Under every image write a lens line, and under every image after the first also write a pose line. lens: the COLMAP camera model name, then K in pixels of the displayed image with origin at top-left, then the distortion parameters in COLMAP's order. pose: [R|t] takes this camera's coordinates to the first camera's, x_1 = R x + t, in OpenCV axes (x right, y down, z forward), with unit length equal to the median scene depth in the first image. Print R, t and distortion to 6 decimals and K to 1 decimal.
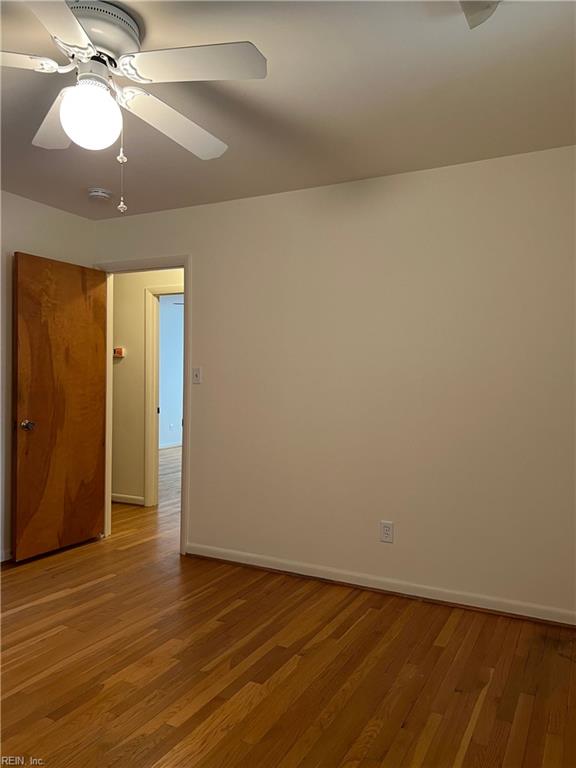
lens RADIAL K [[580.6, 0, 292.2], [0, 580.6, 388.7], [0, 0, 1]] dist [0.016191, -0.000095]
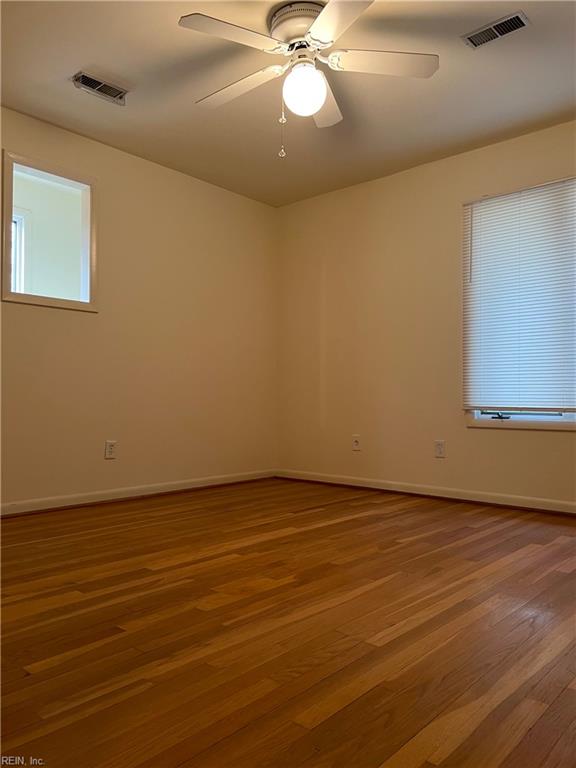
lens RADIAL K [[580.6, 0, 292.2], [0, 580.6, 388.7], [0, 0, 1]] dist [0.016191, -0.000095]
pose [[-0.967909, -0.011723, 0.251027, -0.517573], [-0.012783, 0.999915, -0.002593, 0.178011], [-0.250975, -0.005719, -0.967977, 1.797621]]
